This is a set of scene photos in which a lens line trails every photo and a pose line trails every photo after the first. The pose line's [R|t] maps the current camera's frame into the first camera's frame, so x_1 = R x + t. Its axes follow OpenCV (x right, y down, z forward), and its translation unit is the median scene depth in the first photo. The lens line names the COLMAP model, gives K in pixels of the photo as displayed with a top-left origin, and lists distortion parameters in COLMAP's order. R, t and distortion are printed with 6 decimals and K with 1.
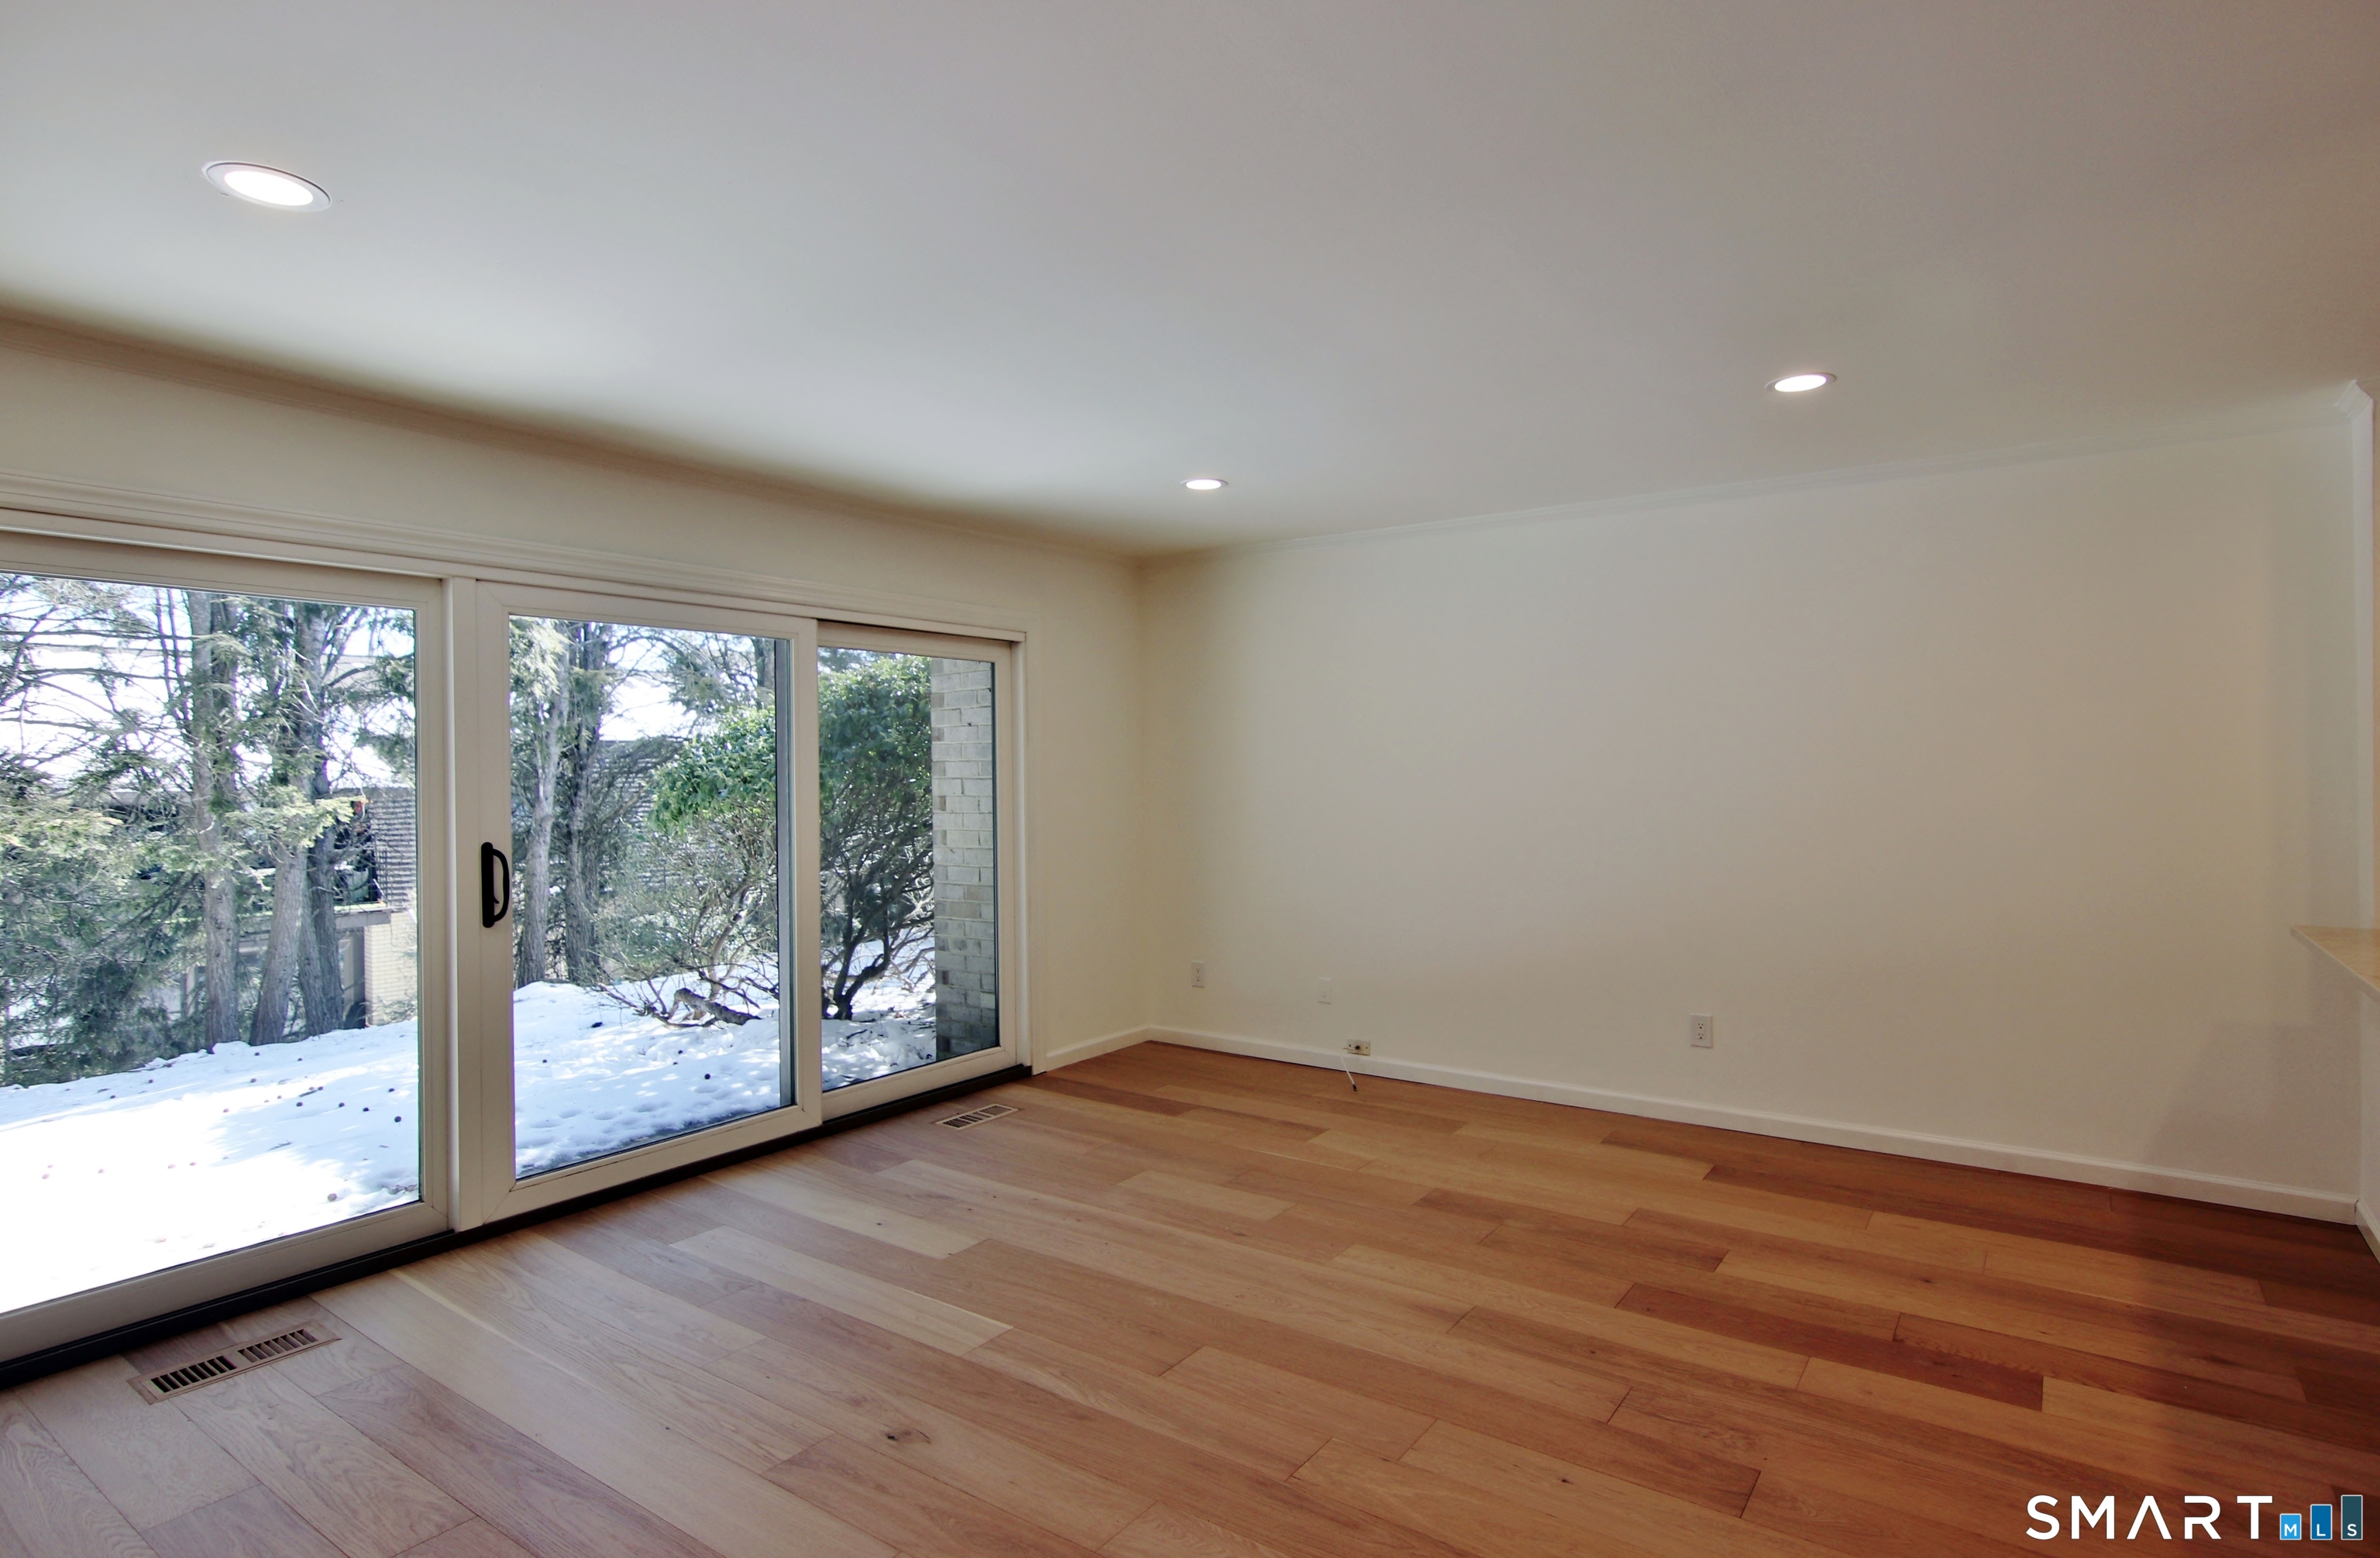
lens RADIAL K [[1229.3, 0, 1197.8], [0, 1229.3, 773.8], [0, 0, 1]] dist [0.000245, -0.000138]
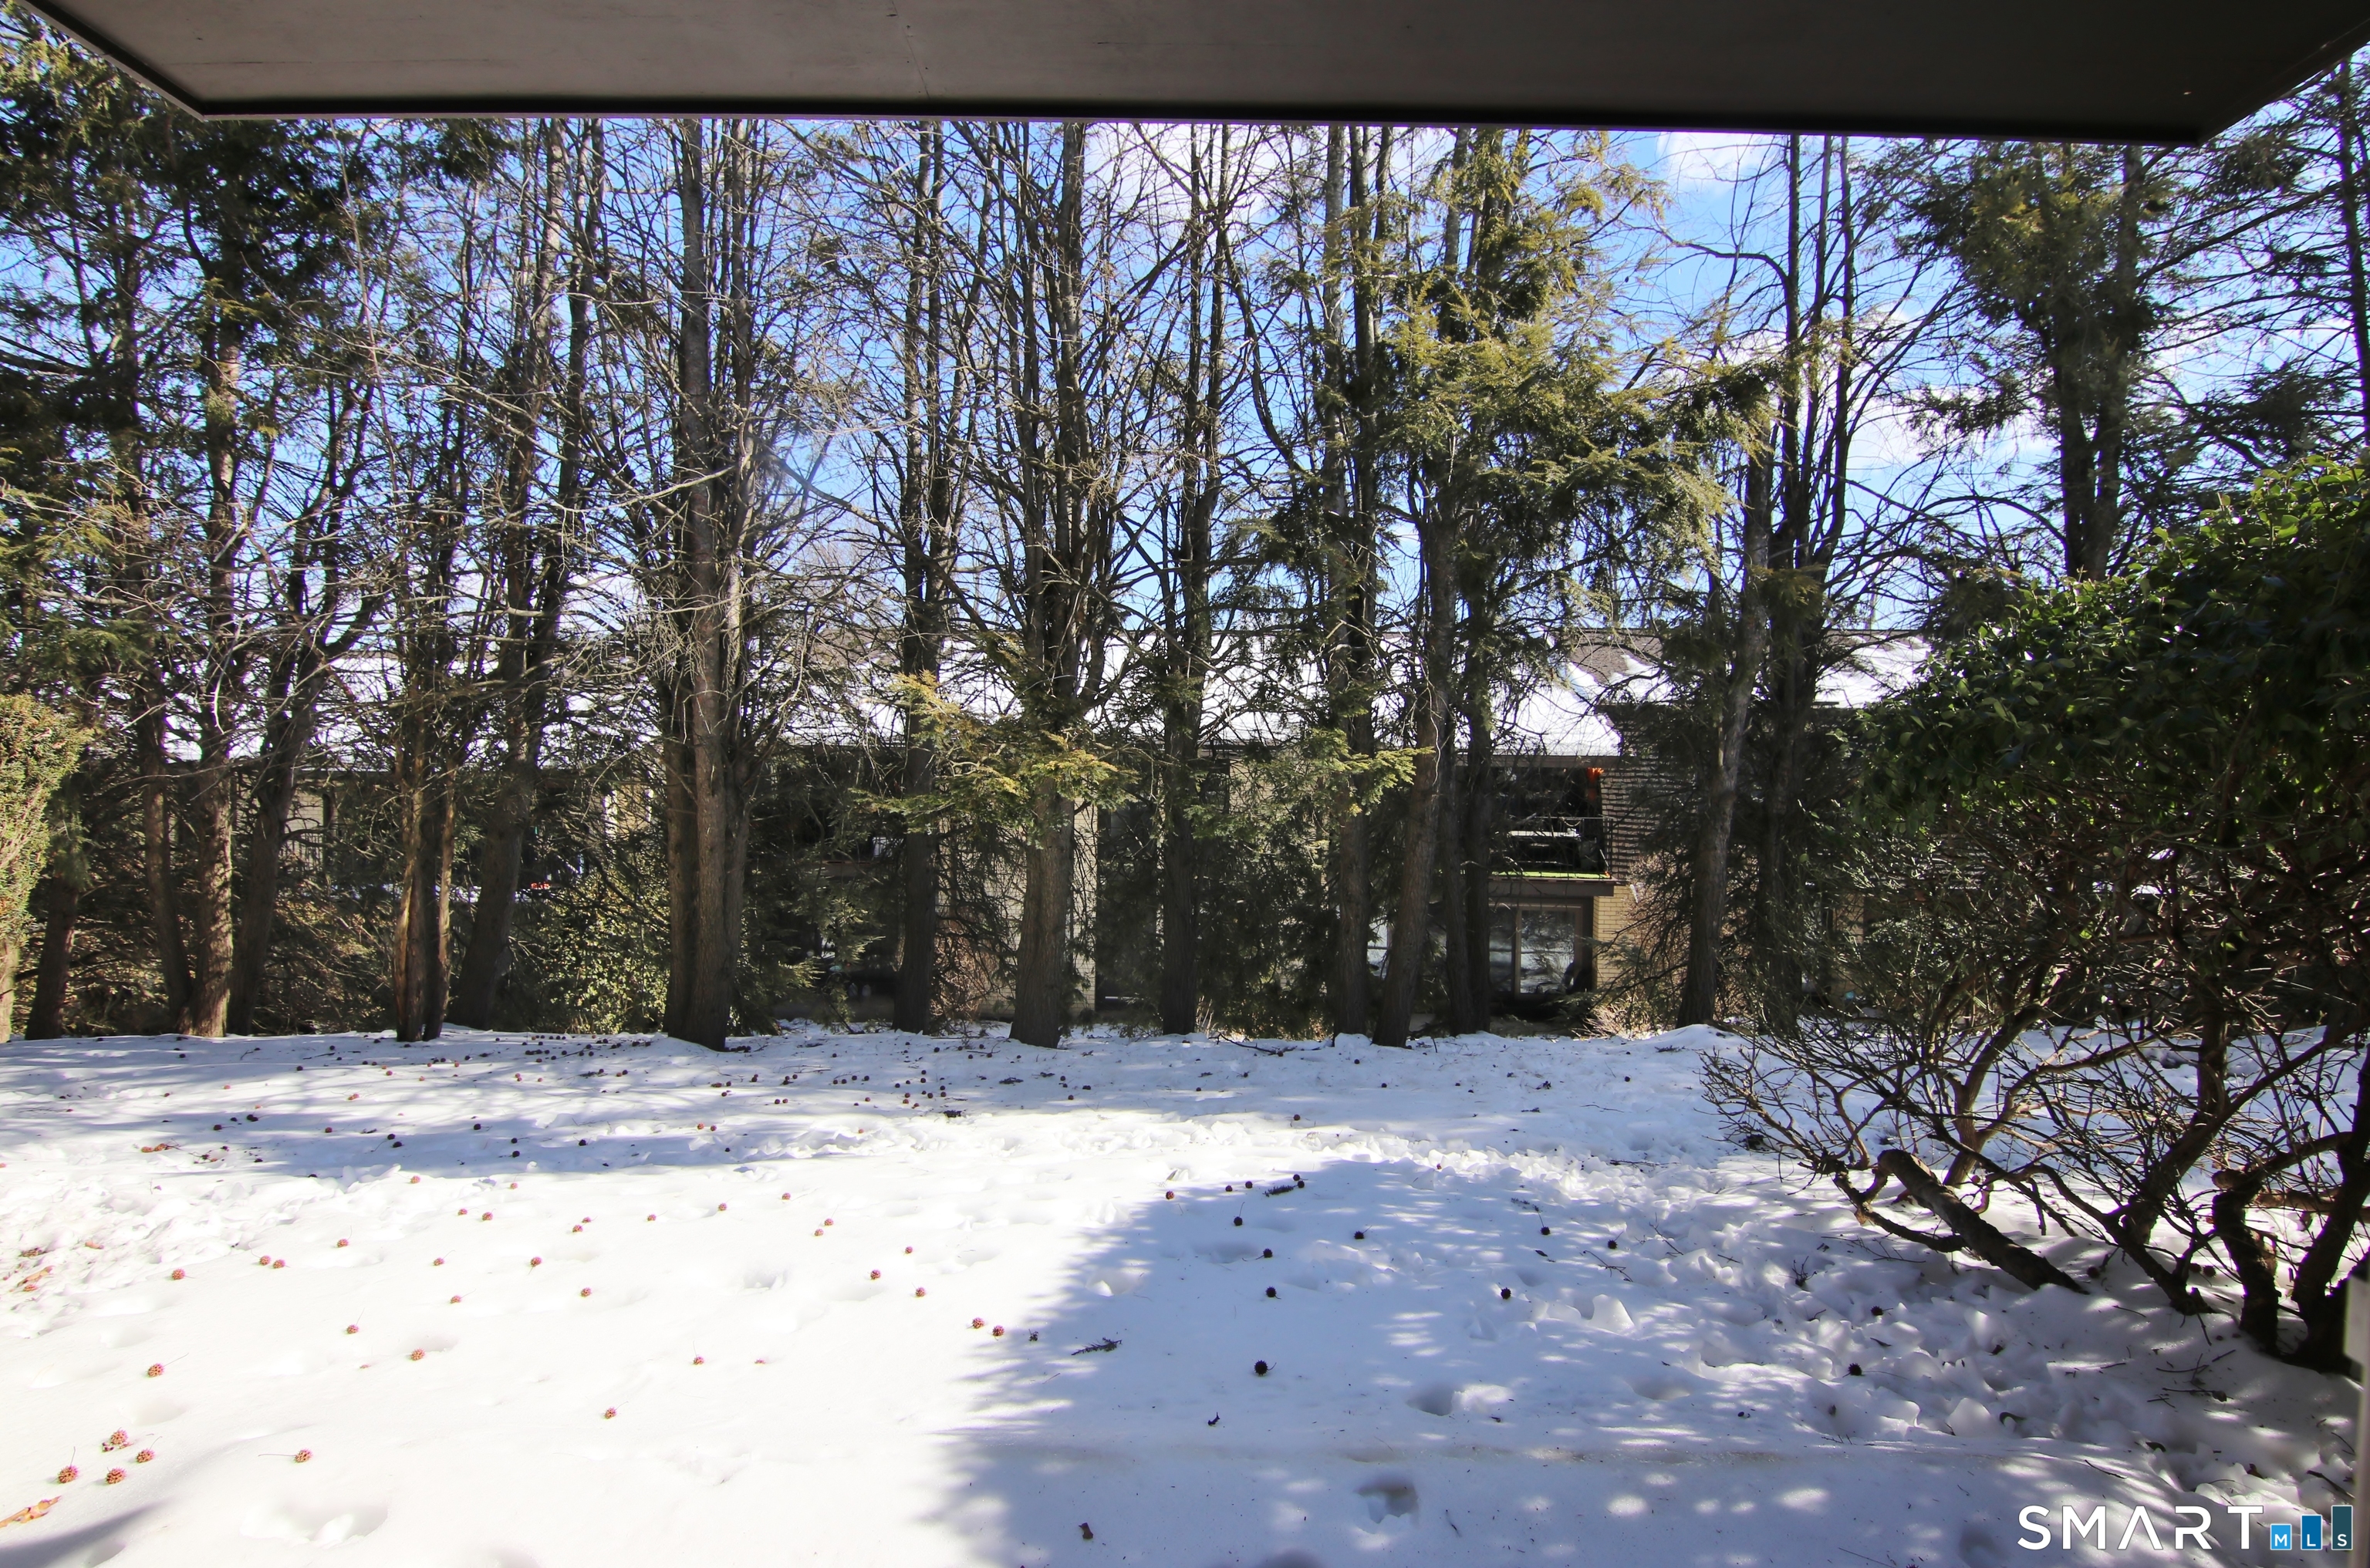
lens RADIAL K [[1225.8, 0, 1182.1], [0, 1225.8, 776.3], [0, 0, 1]] dist [-0.008103, -0.011102]
pose [[0.573353, 0.038669, -0.818395, -0.336250], [-0.023870, 0.999250, 0.030492, 0.030060], [0.818961, 0.002052, 0.573846, 0.866652]]
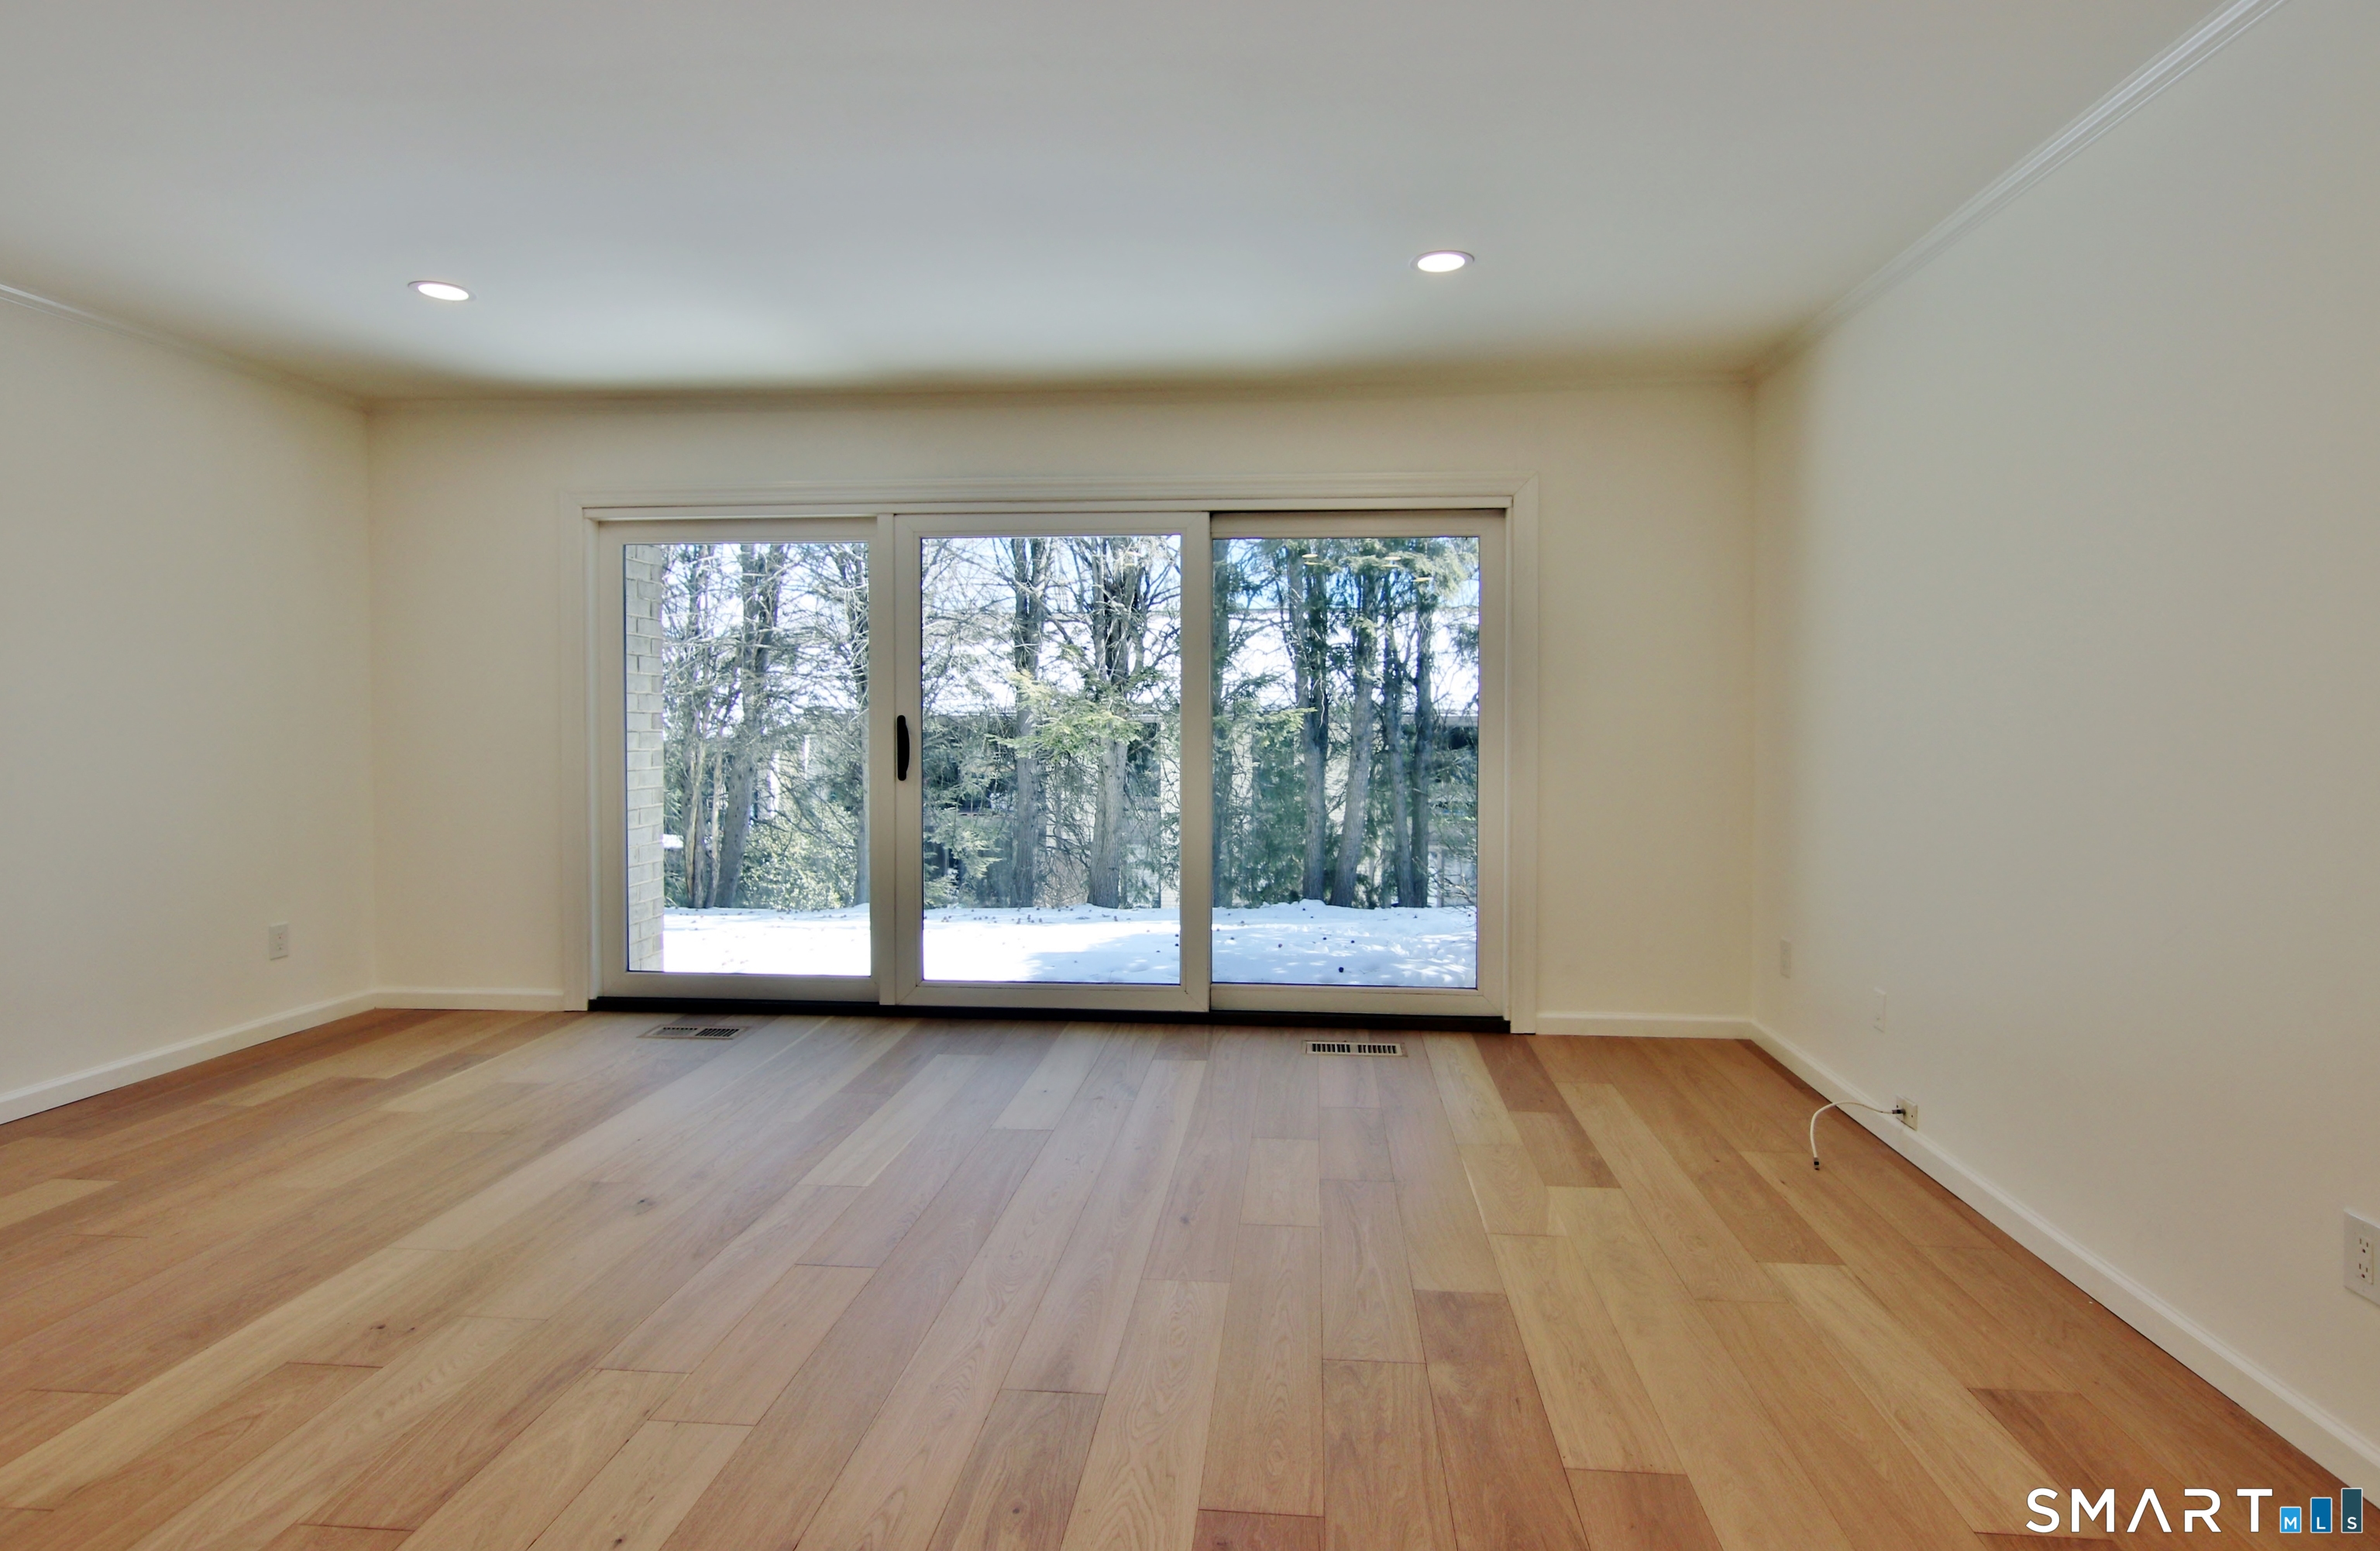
lens RADIAL K [[1246.5, 0, 1201.5], [0, 1246.5, 742.1], [0, 0, 1]] dist [0.001100, 0.000123]
pose [[0.506903, 0.029087, -0.861512, 0.604079], [-0.010592, 0.999565, 0.027516, 0.036339], [0.861938, -0.004823, 0.506991, 0.501096]]
